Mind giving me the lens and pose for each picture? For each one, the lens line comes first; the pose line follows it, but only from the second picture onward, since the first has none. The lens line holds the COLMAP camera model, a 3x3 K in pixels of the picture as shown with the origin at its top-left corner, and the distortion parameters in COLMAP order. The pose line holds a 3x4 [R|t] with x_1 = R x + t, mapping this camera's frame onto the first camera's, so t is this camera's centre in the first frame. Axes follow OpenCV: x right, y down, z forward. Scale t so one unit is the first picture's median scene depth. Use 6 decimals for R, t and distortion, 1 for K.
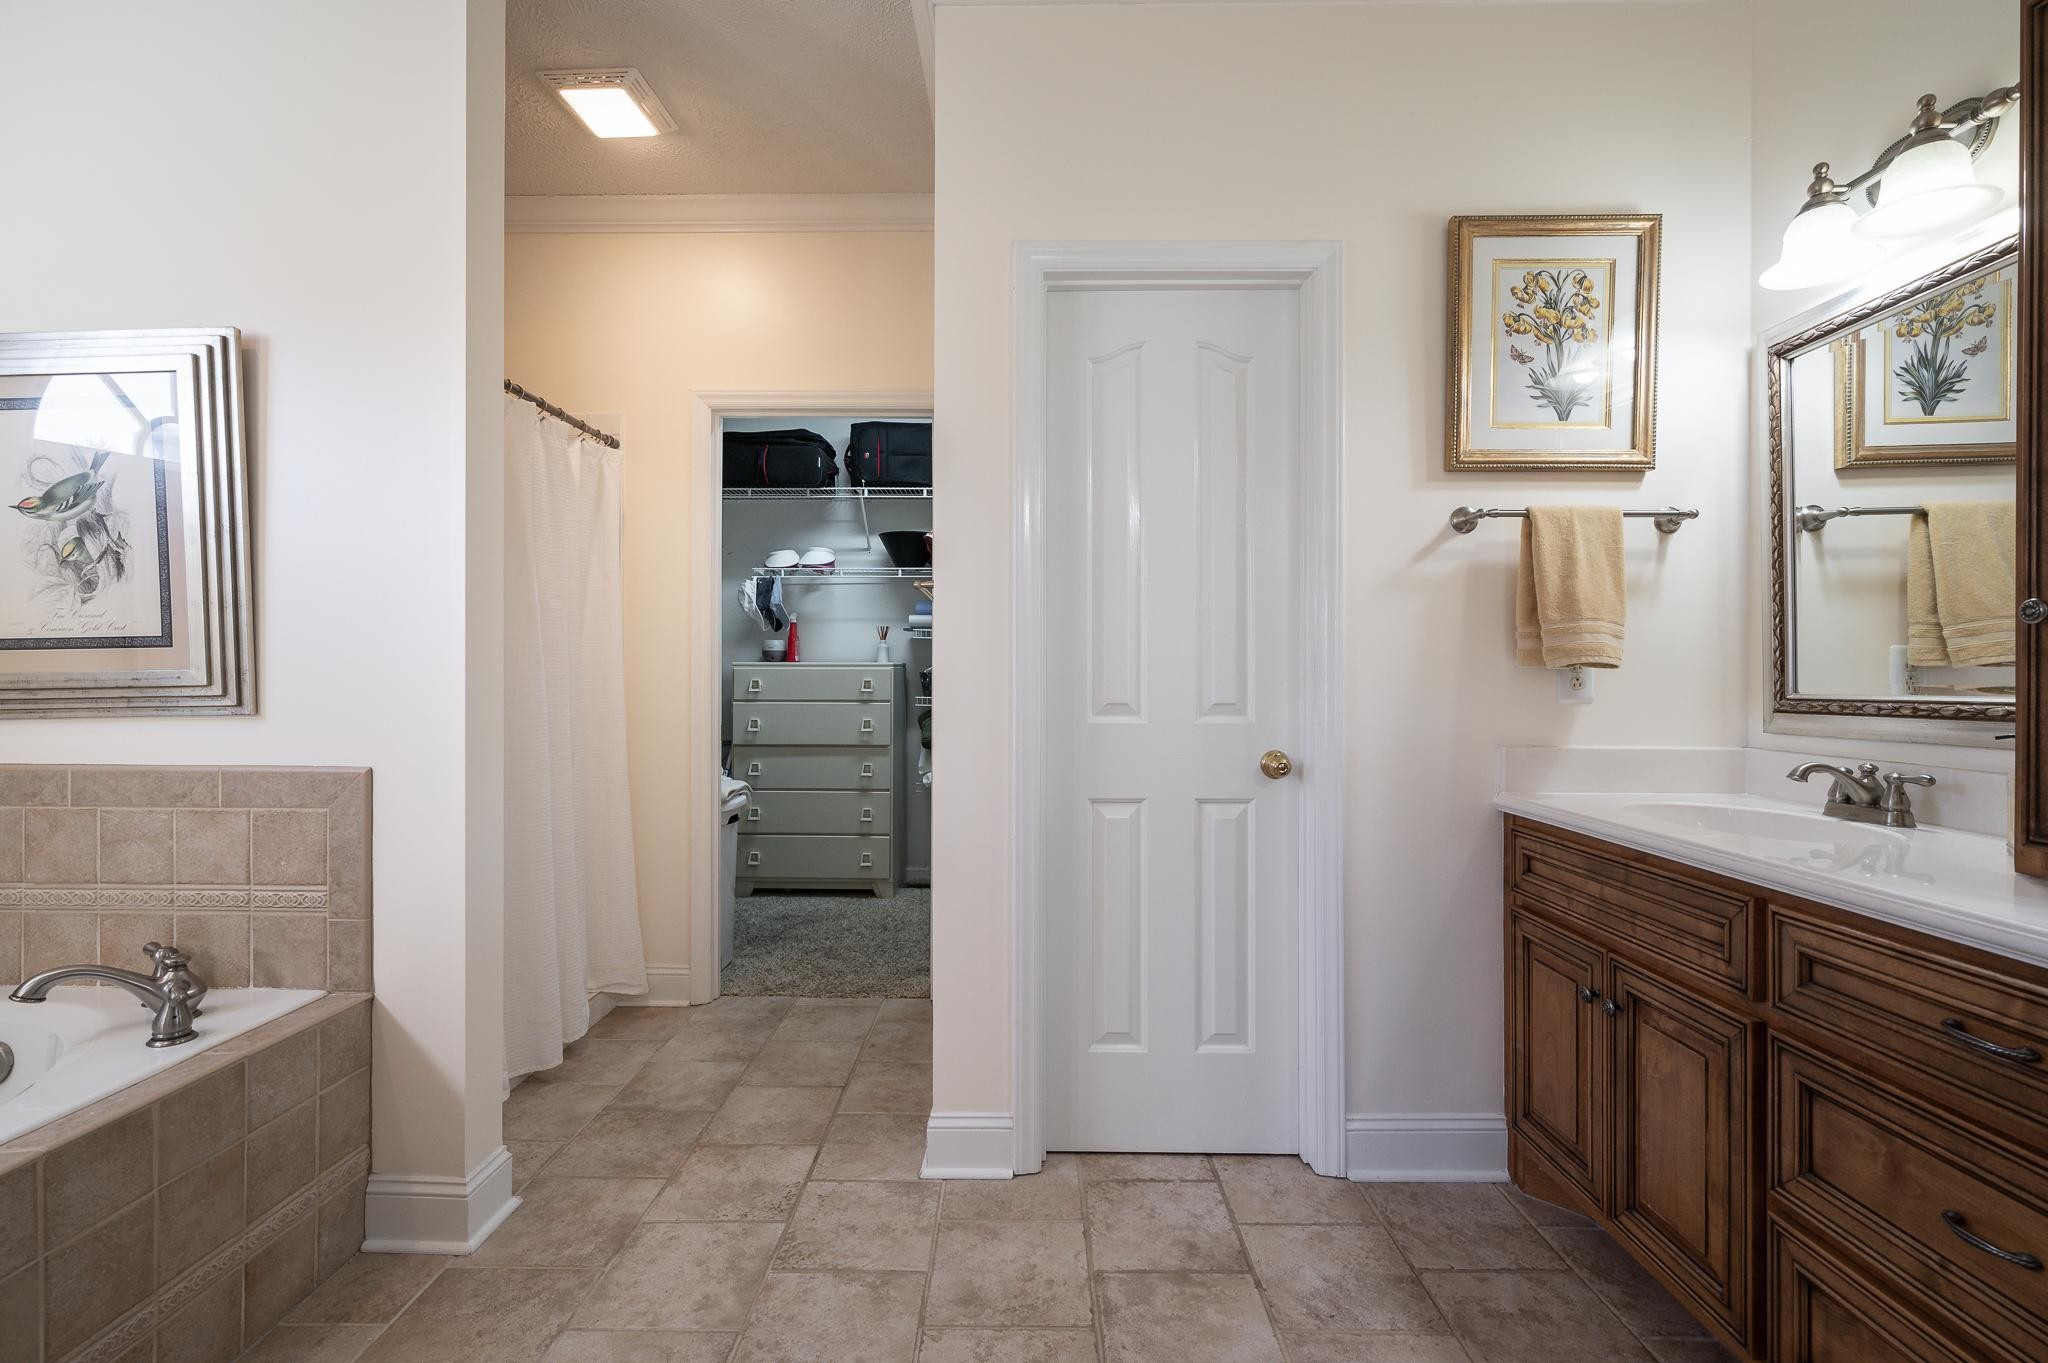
lens RADIAL K [[917.5, 0, 1019.2], [0, 917.5, 674.3], [0, 0, 1]] dist [-0.000319, 0.000122]
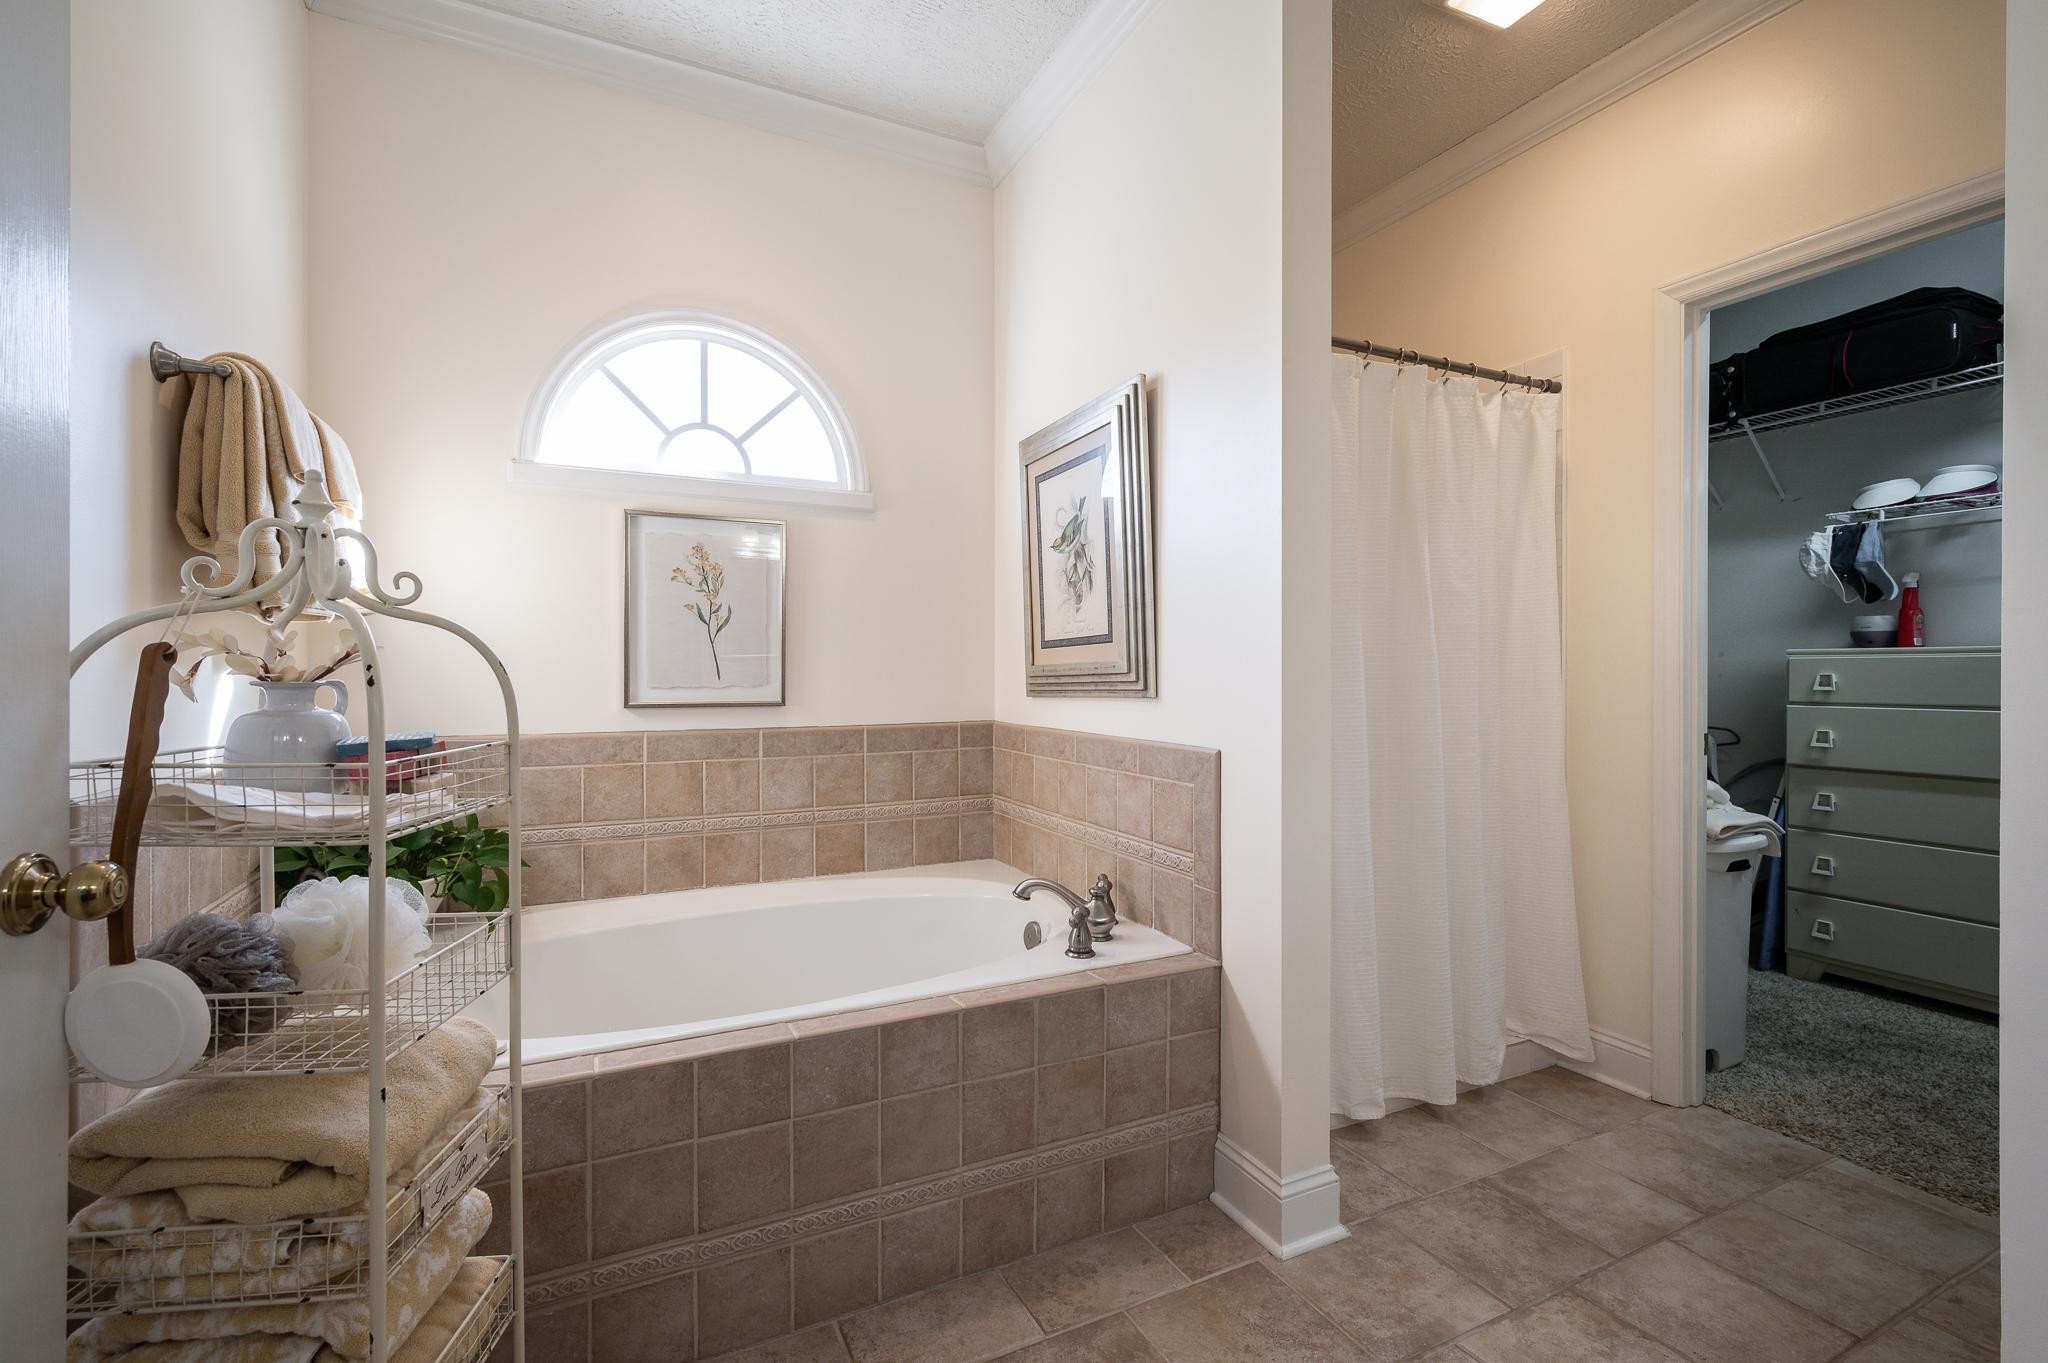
lens RADIAL K [[917.5, 0, 1019.2], [0, 917.5, 674.3], [0, 0, 1]] dist [-0.000319, 0.000122]
pose [[0.445408, -0.000651, -0.895327, 0.144054], [0.000961, 1.000000, -0.000249, 0.013899], [0.895327, -0.000750, 0.445408, 0.319302]]
